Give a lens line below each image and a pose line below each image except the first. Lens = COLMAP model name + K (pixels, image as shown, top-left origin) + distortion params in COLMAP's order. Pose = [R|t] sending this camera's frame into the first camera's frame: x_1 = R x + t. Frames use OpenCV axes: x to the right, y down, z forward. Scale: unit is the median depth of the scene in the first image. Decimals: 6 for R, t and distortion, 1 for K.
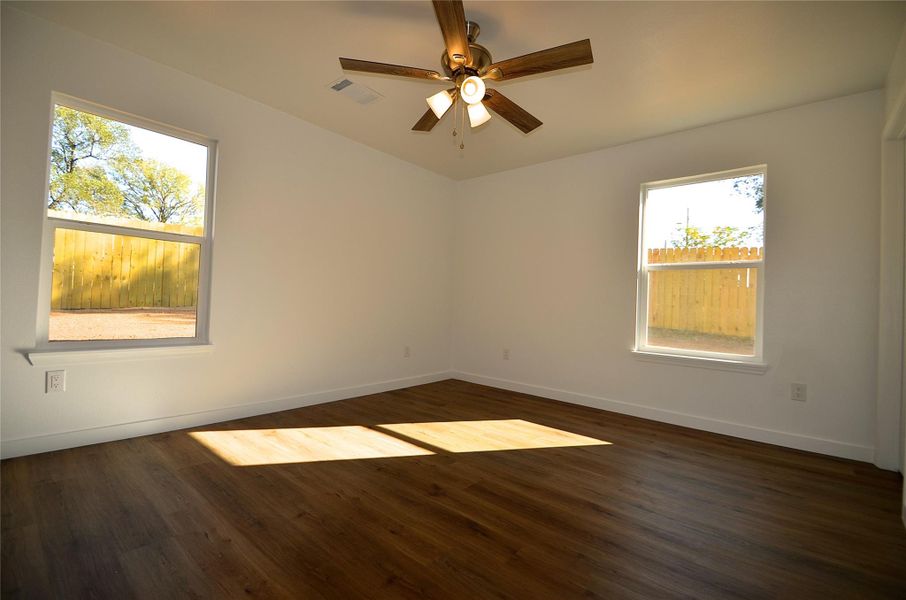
lens RADIAL K [[401.2, 0, 463.4], [0, 401.2, 298.6], [0, 0, 1]] dist [0.001052, -0.010066]
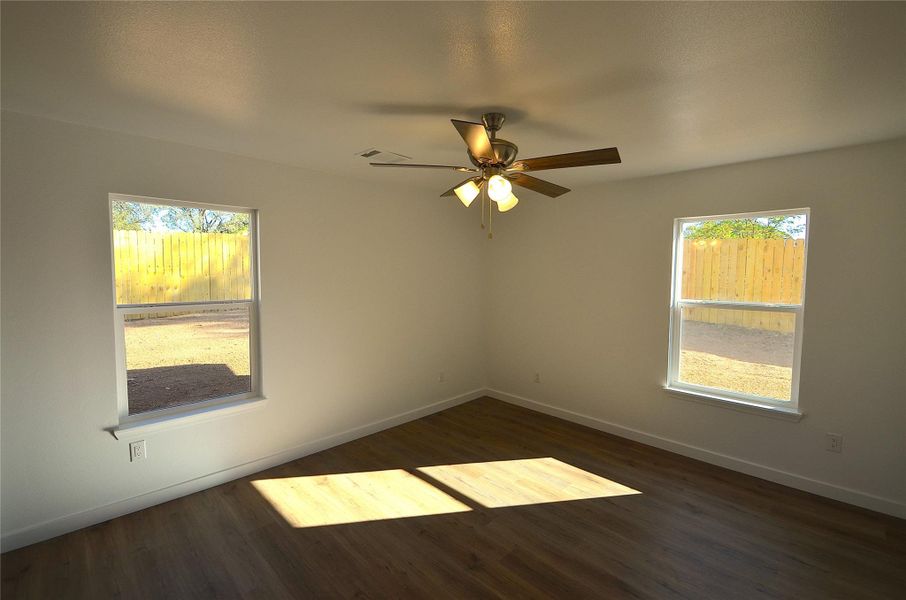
lens RADIAL K [[401.2, 0, 463.4], [0, 401.2, 298.6], [0, 0, 1]] dist [0.001052, -0.010066]
pose [[0.996694, -0.023506, -0.077769, 0.003570], [0.029467, 0.996641, 0.076413, -0.249325], [0.075711, -0.078452, 0.994039, -0.030649]]
